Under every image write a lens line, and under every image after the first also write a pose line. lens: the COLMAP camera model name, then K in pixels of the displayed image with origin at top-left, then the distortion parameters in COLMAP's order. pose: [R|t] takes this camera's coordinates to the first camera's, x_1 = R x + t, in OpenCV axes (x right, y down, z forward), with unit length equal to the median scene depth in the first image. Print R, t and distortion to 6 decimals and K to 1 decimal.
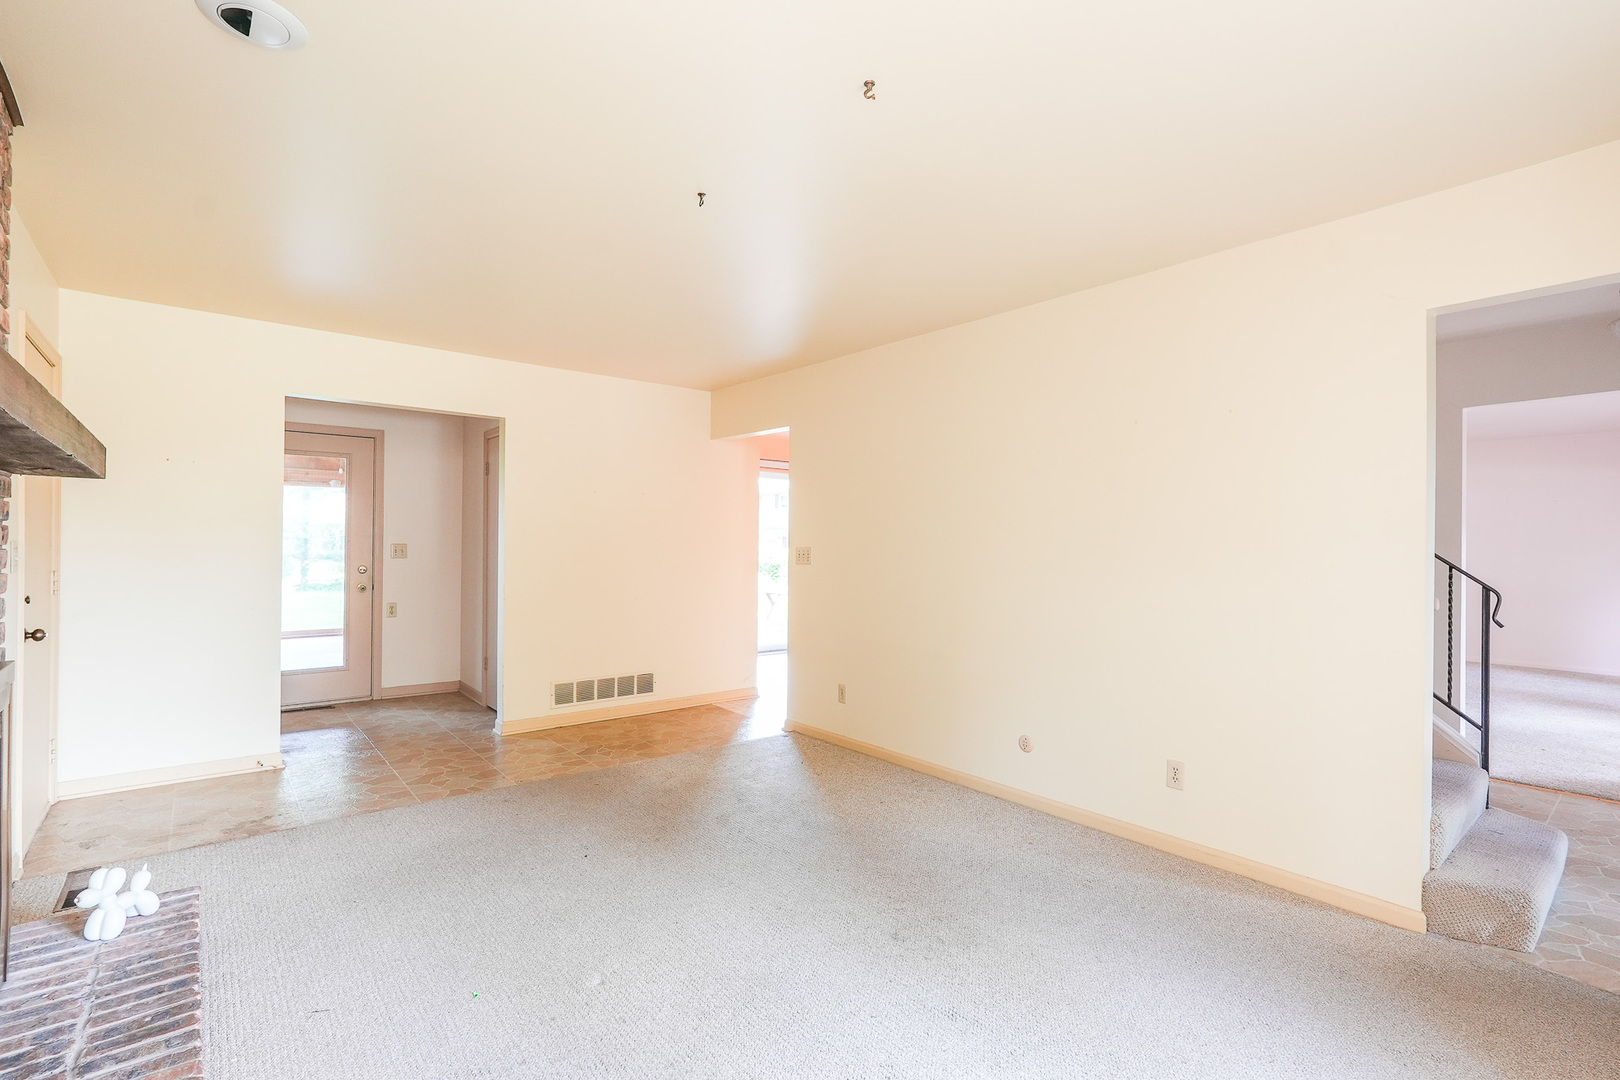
lens RADIAL K [[738.2, 0, 806.3], [0, 738.2, 539.8], [0, 0, 1]] dist [-0.022853, 0.011532]
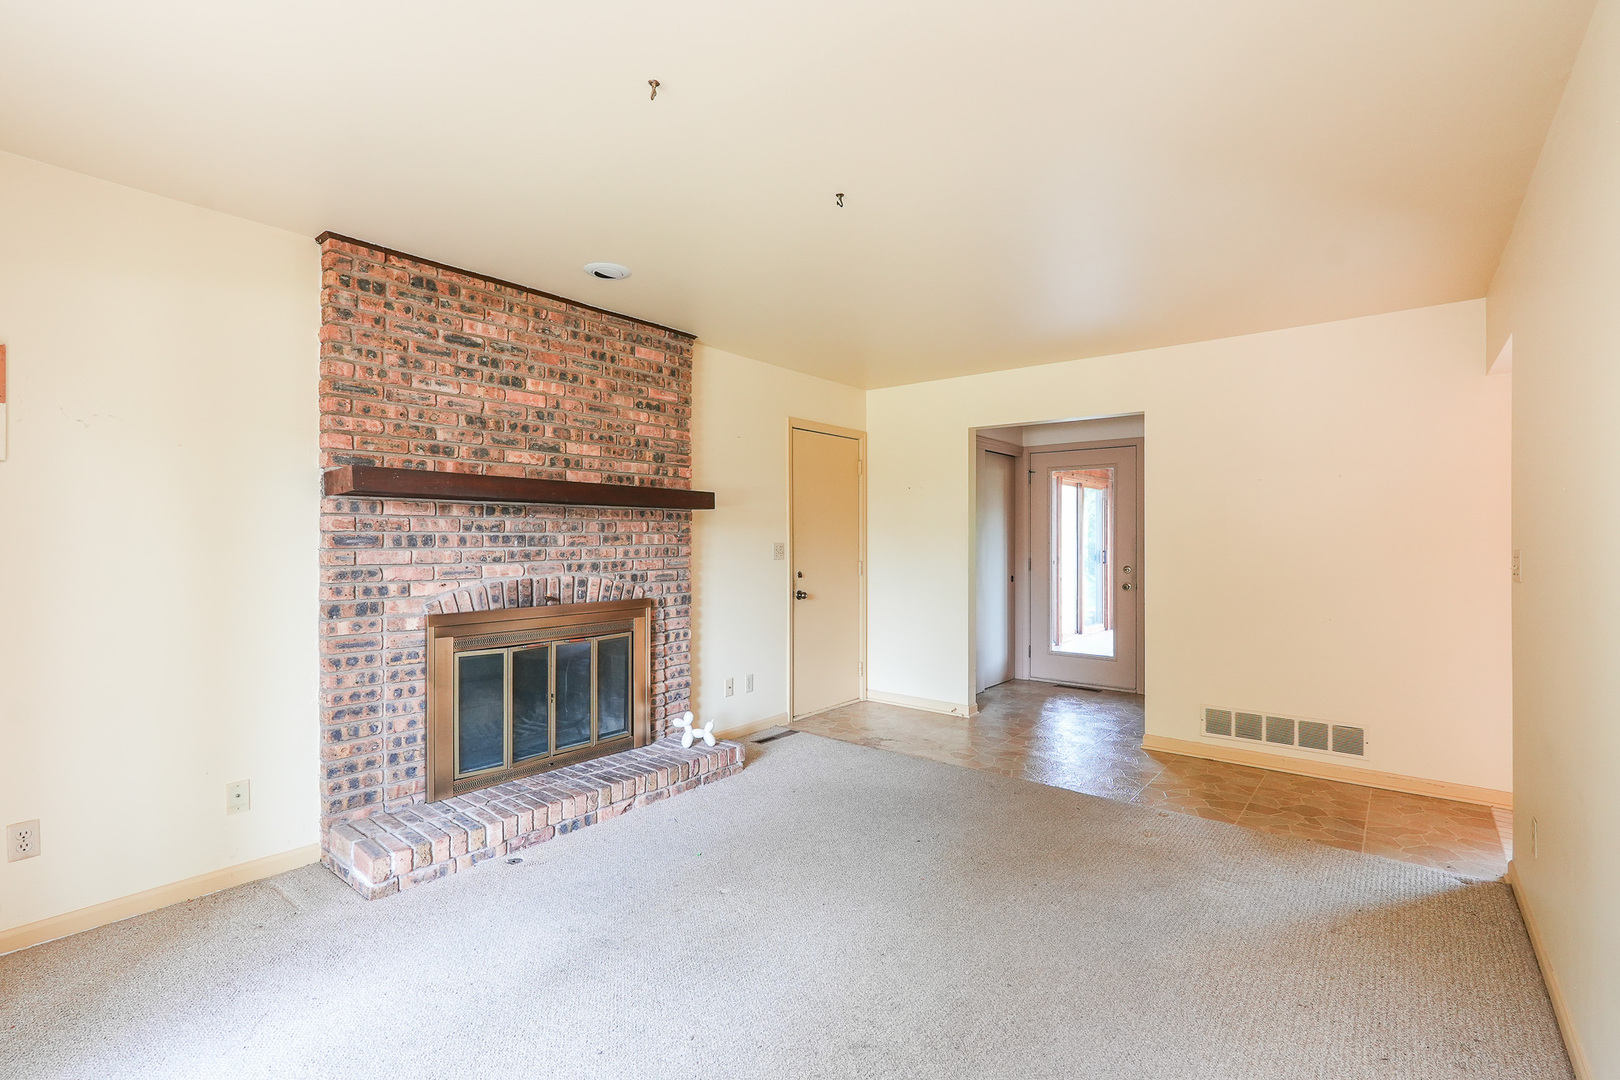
lens RADIAL K [[738.2, 0, 806.3], [0, 738.2, 539.8], [0, 0, 1]] dist [-0.022853, 0.011532]
pose [[0.195671, -0.009288, -0.980626, 0.583204], [0.003166, 0.999956, -0.008840, 0.007508], [0.980664, -0.001375, 0.195692, 0.528780]]
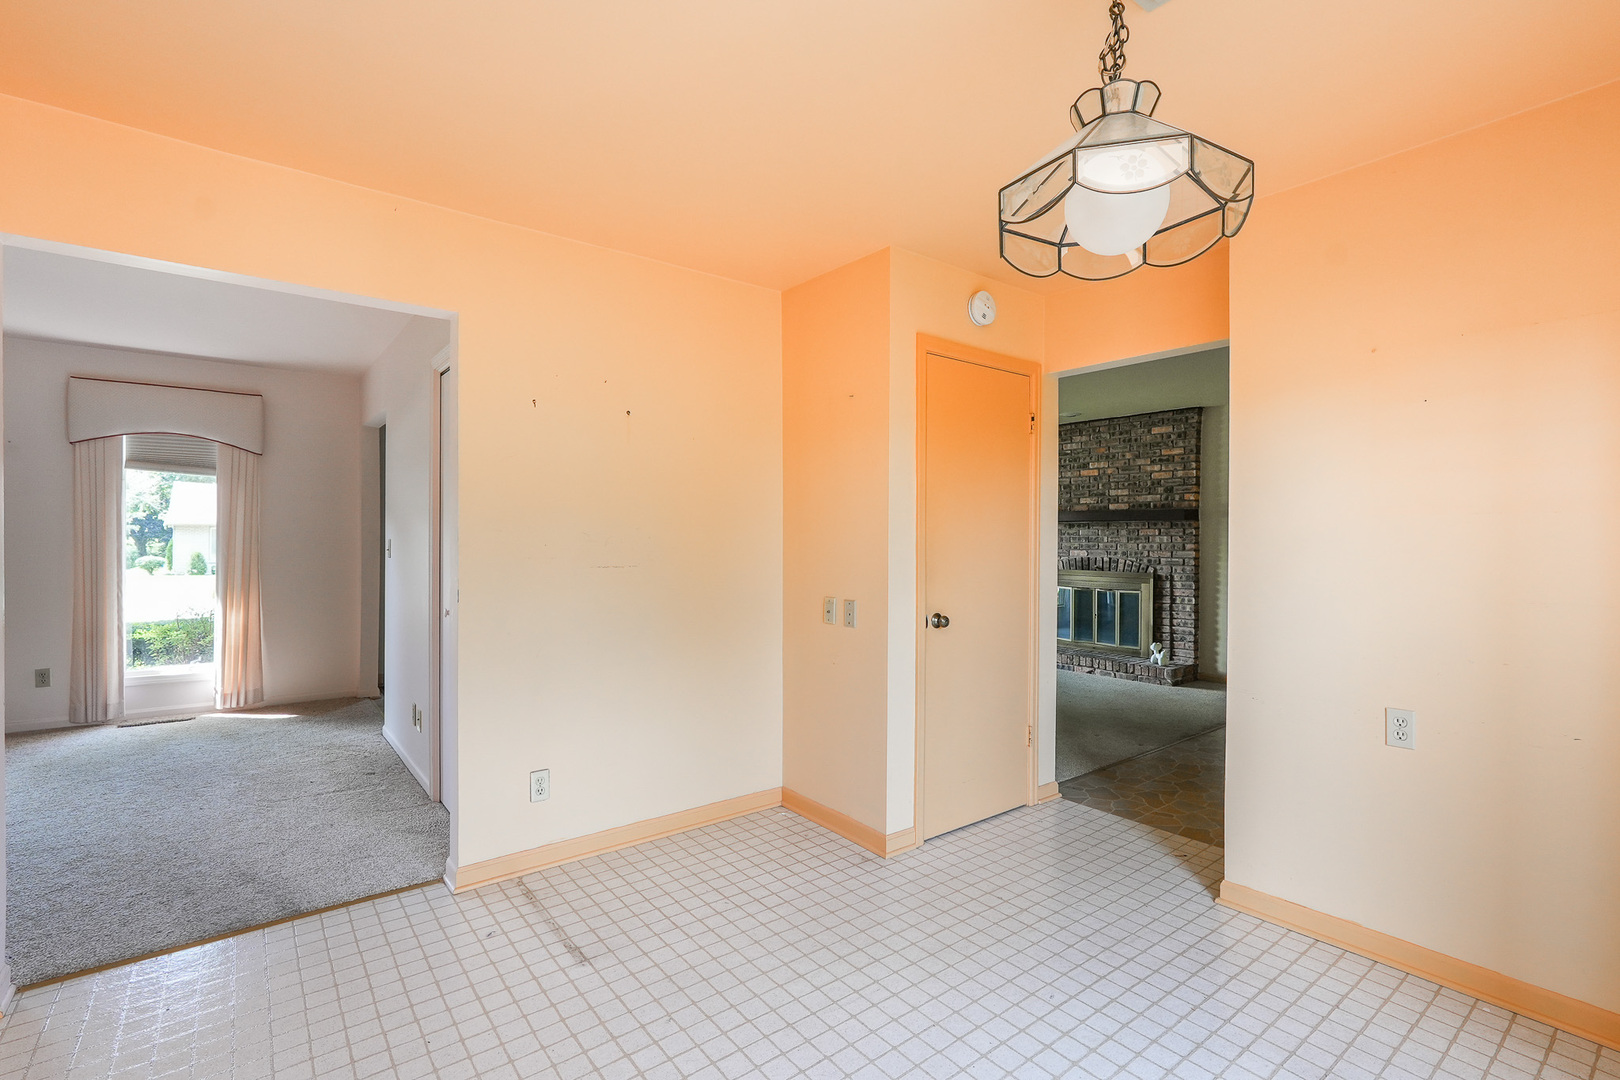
lens RADIAL K [[738.2, 0, 806.3], [0, 738.2, 539.8], [0, 0, 1]] dist [-0.022853, 0.011532]
pose [[-0.999545, -0.016534, 0.025228, 0.294998], [-0.016479, 0.999861, 0.002380, 0.007635], [-0.025264, 0.001963, -0.999679, 2.444882]]
